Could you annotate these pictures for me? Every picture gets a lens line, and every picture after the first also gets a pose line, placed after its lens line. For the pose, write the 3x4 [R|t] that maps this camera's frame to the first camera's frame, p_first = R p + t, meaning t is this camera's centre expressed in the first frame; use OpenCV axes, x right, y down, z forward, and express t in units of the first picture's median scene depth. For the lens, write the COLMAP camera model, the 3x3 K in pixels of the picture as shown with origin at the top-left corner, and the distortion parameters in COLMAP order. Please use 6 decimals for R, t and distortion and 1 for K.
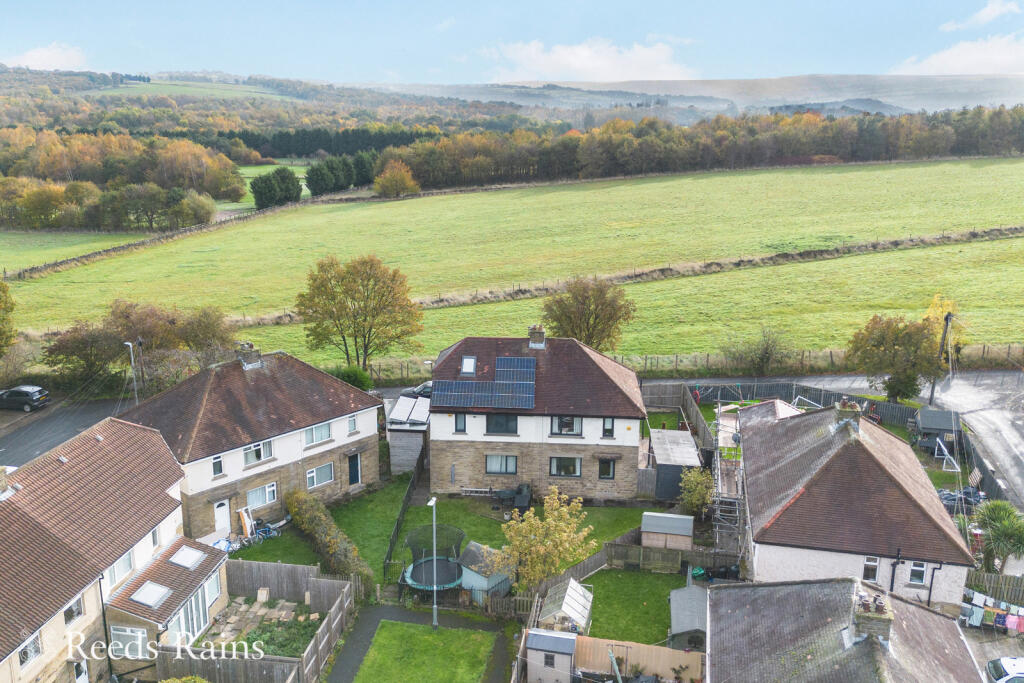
lens RADIAL K [[881.2, 0, 526.5], [0, 881.2, 340.0], [0, 0, 1]] dist [0.080787, -0.111387]
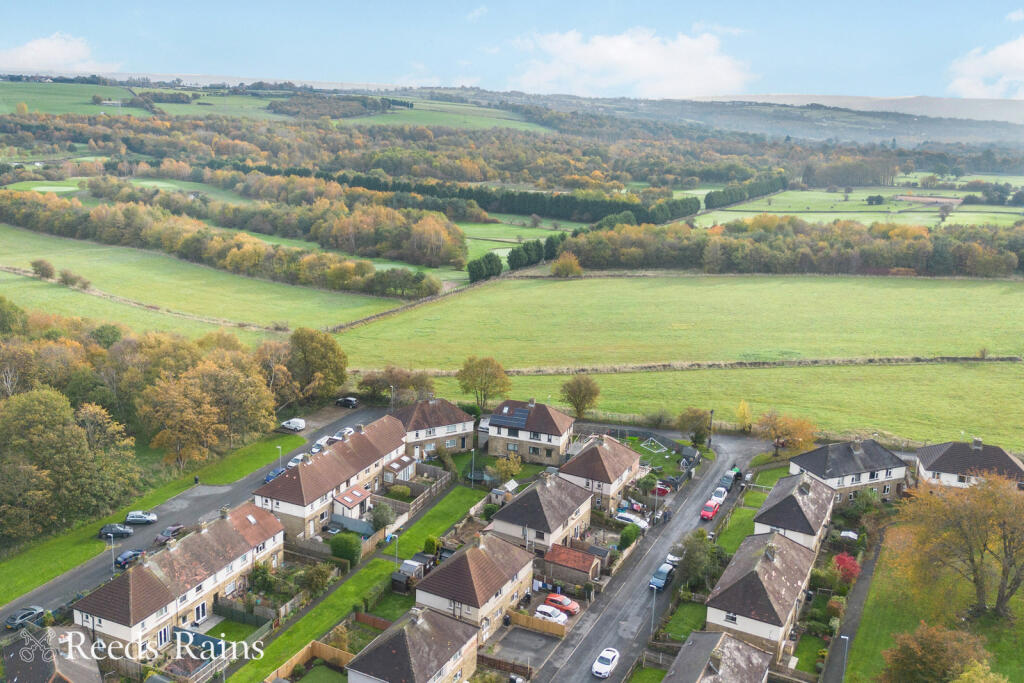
lens RADIAL K [[868.9, 0, 512.0], [0, 868.9, 341.5], [0, 0, 1]] dist [0.100808, -0.214846]
pose [[0.961986, 0.089182, -0.258127, 0.480804], [-0.096743, 0.995169, -0.016715, -0.106712], [0.255389, 0.041051, 0.965966, -1.232633]]
